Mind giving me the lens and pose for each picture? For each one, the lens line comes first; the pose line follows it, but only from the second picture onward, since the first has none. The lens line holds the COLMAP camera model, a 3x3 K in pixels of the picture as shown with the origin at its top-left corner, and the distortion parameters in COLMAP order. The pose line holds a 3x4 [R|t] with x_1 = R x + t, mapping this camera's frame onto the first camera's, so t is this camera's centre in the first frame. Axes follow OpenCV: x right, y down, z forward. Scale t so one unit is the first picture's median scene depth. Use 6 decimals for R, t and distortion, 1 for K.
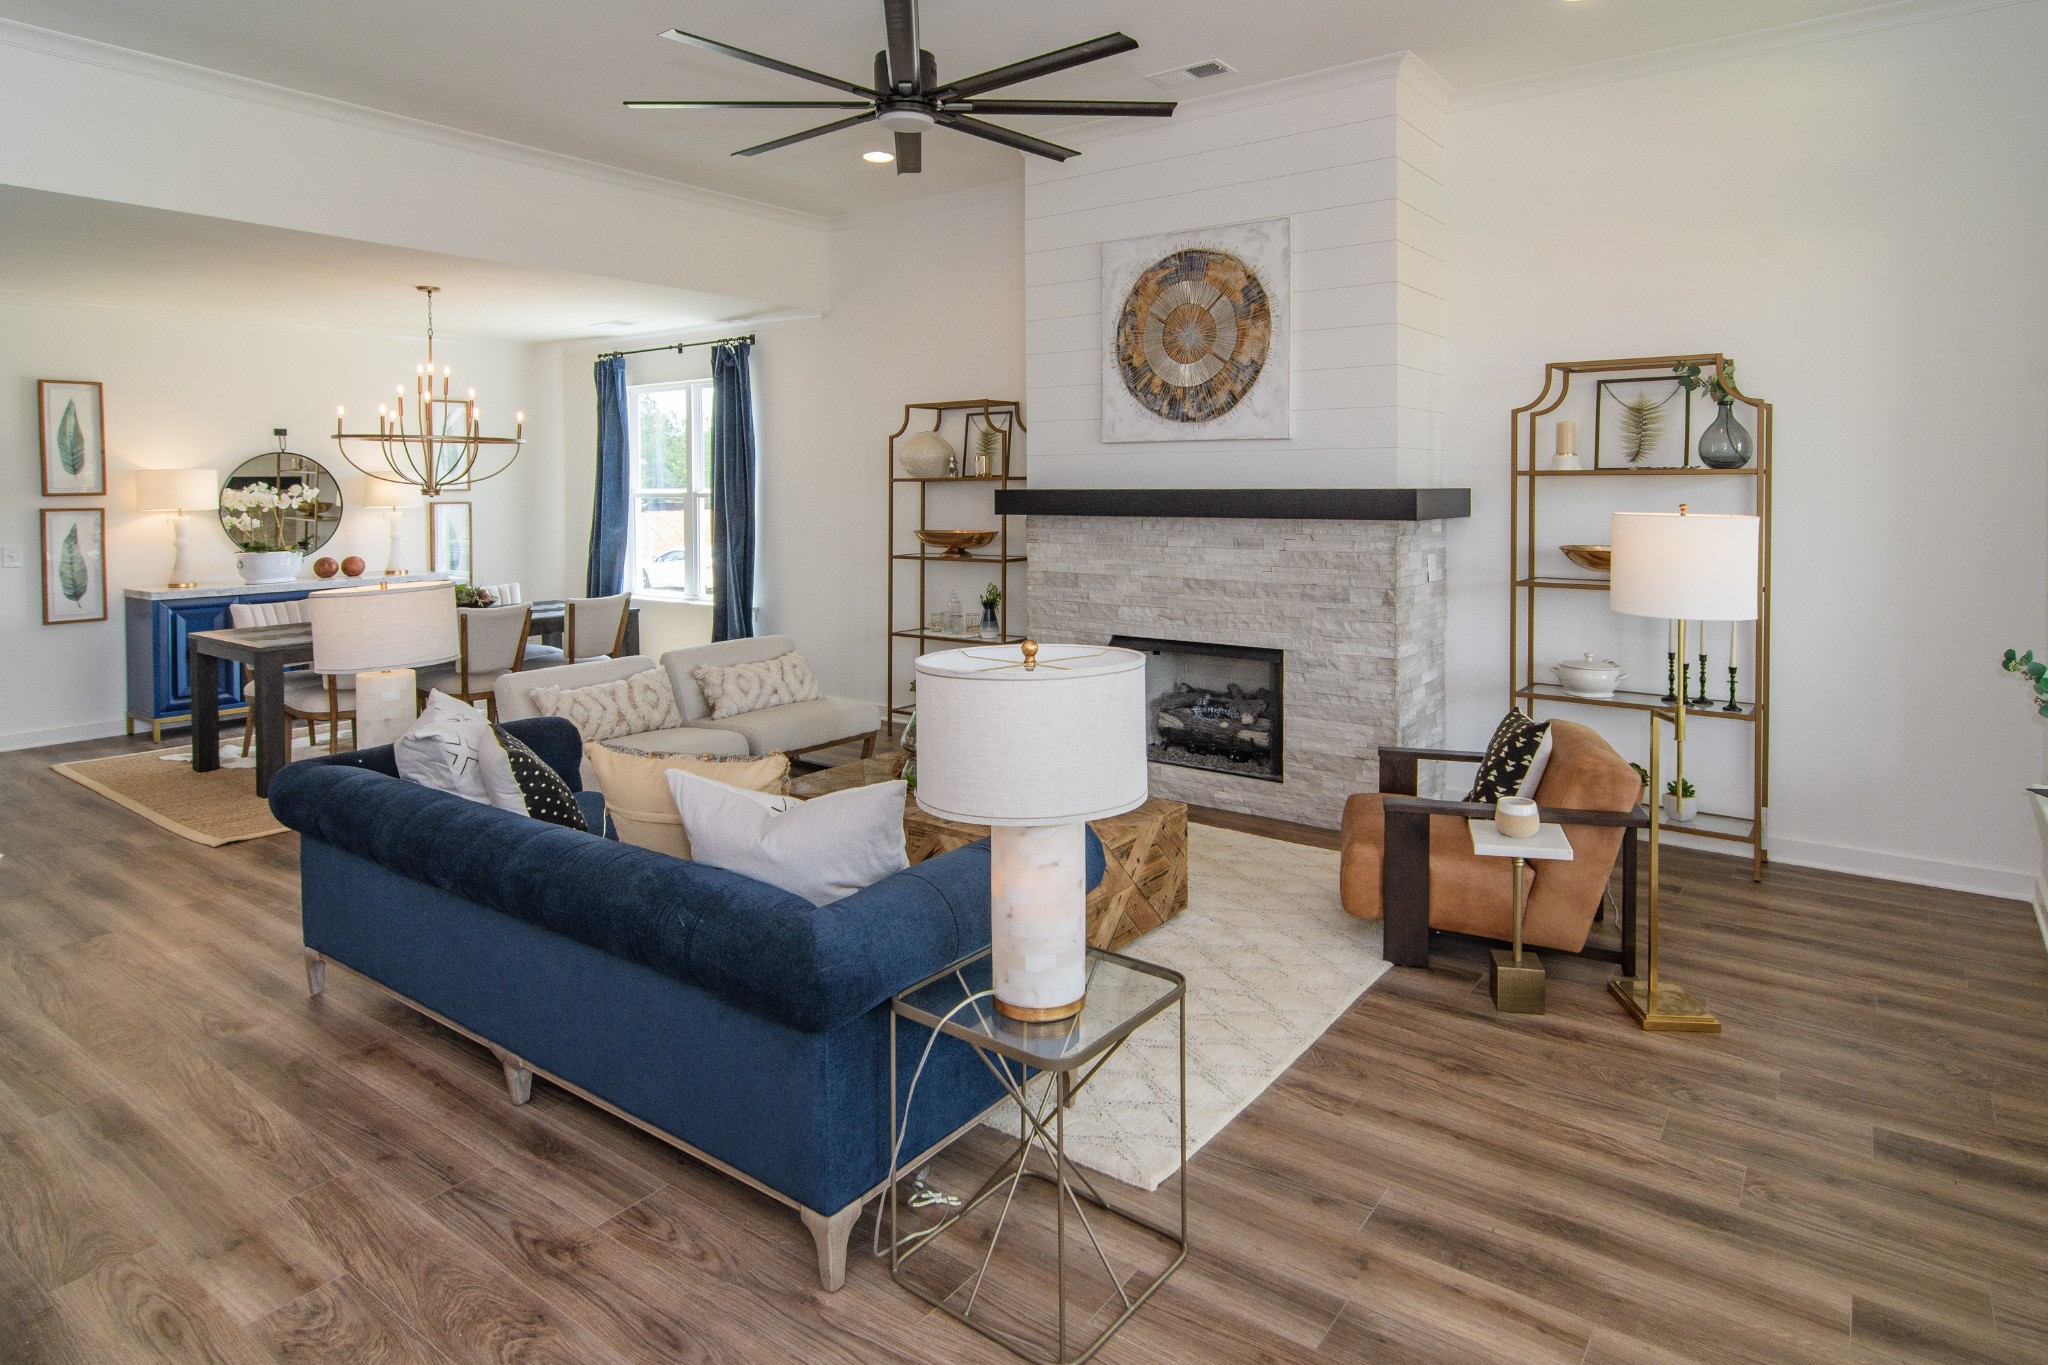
lens RADIAL K [[1153.9, 0, 1066.6], [0, 1153.9, 513.1], [0, 0, 1]] dist [-0.001394, 0.001354]
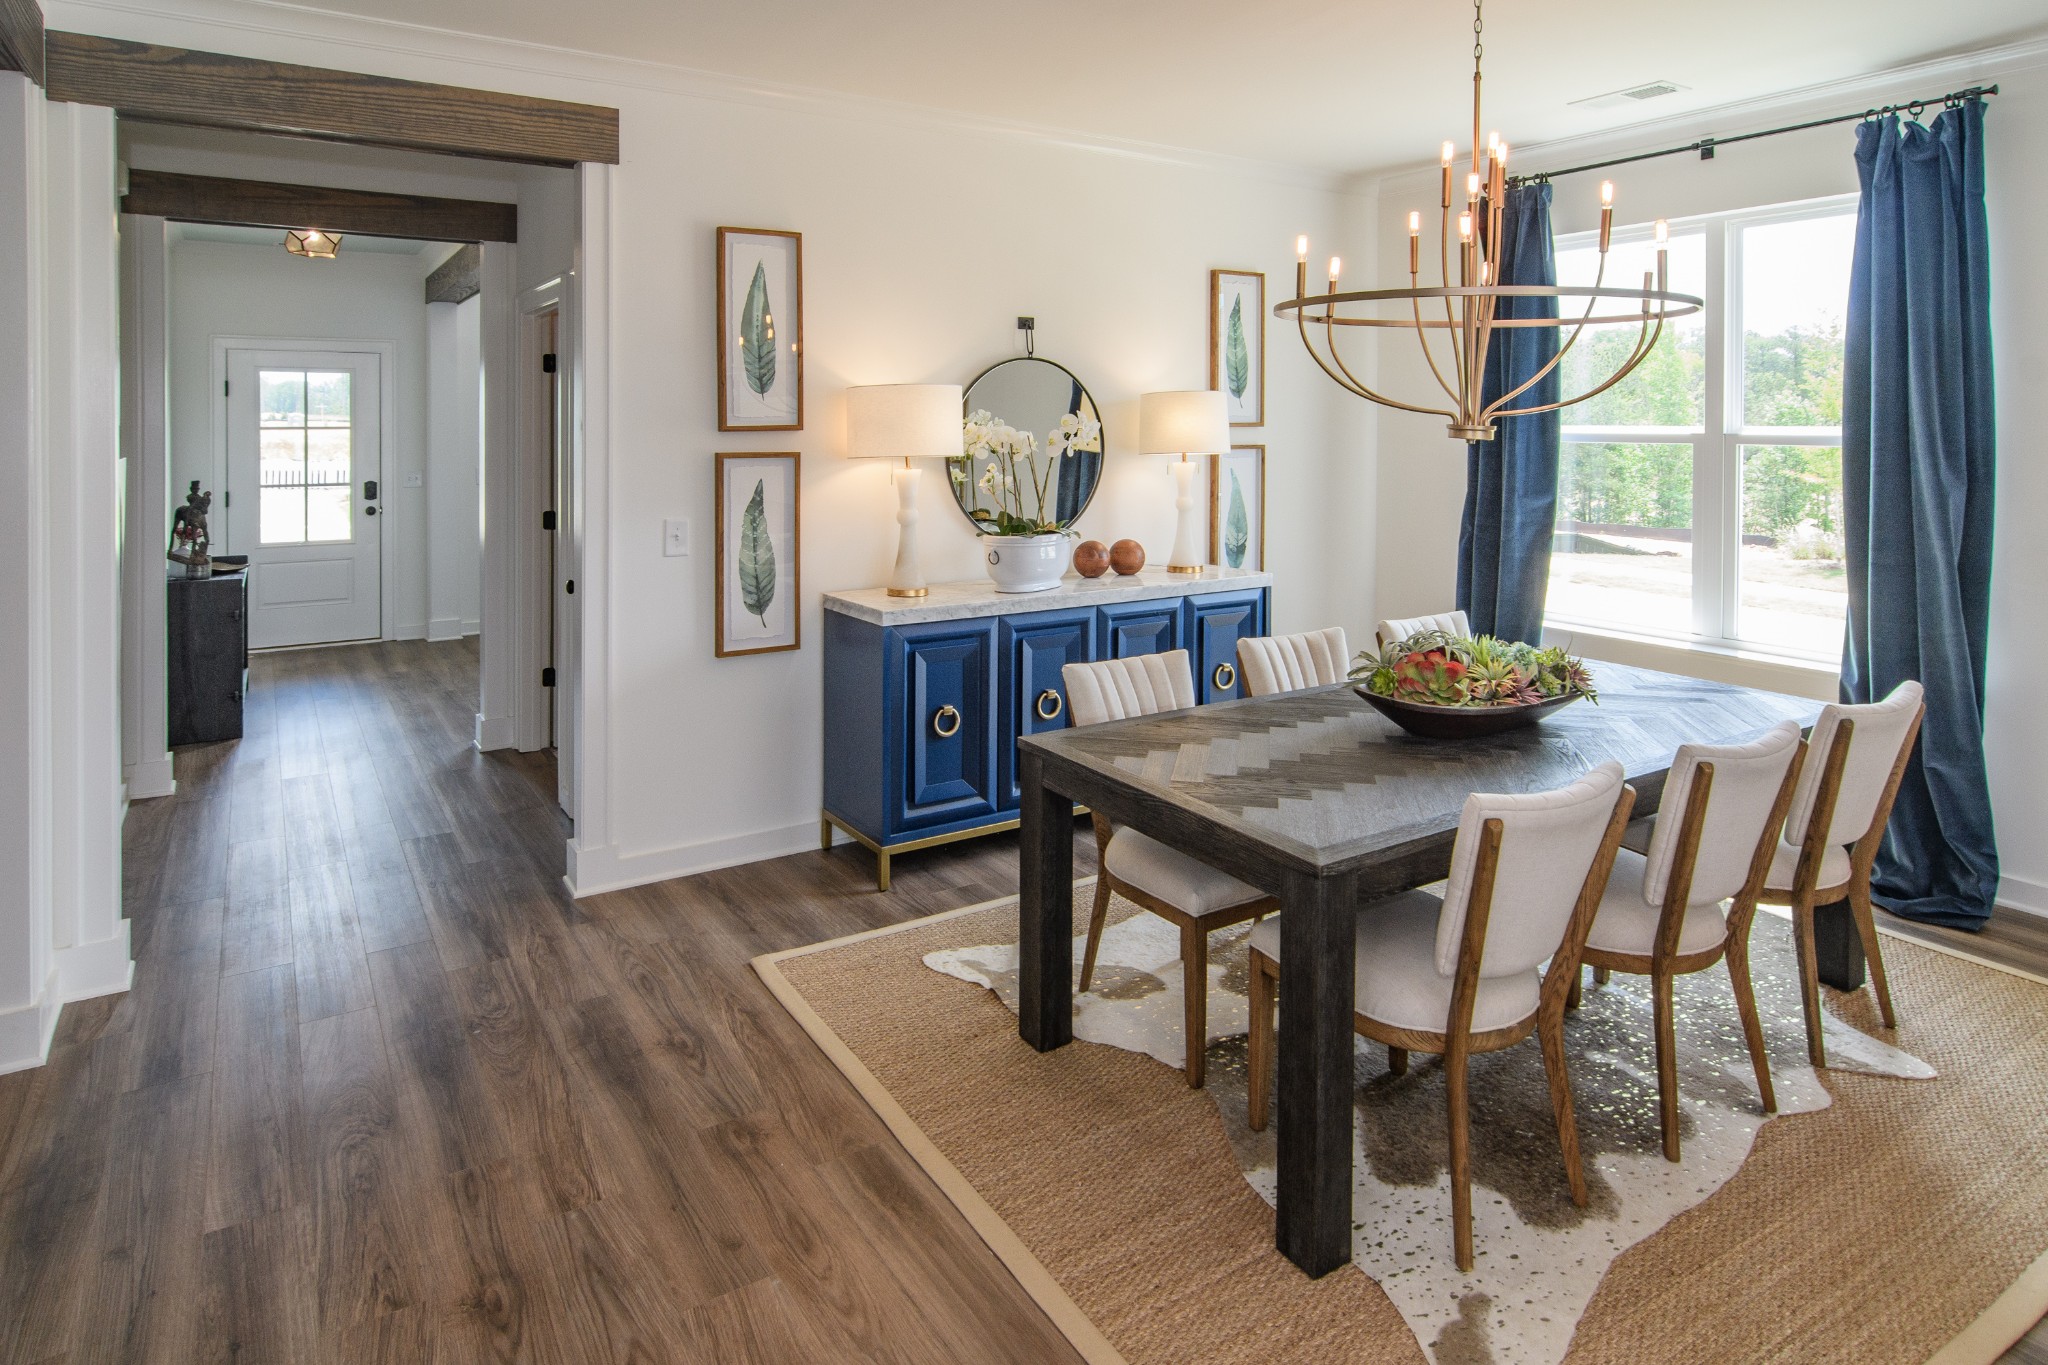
lens RADIAL K [[1187.7, 0, 987.9], [0, 1187.7, 426.1], [0, 0, 1]] dist [-0.014849, -0.000601]
pose [[0.923107, 0.007398, -0.384471, -0.521018], [-0.015515, 0.999717, -0.018013, -0.008340], [0.384229, 0.022593, 0.922961, 0.491639]]
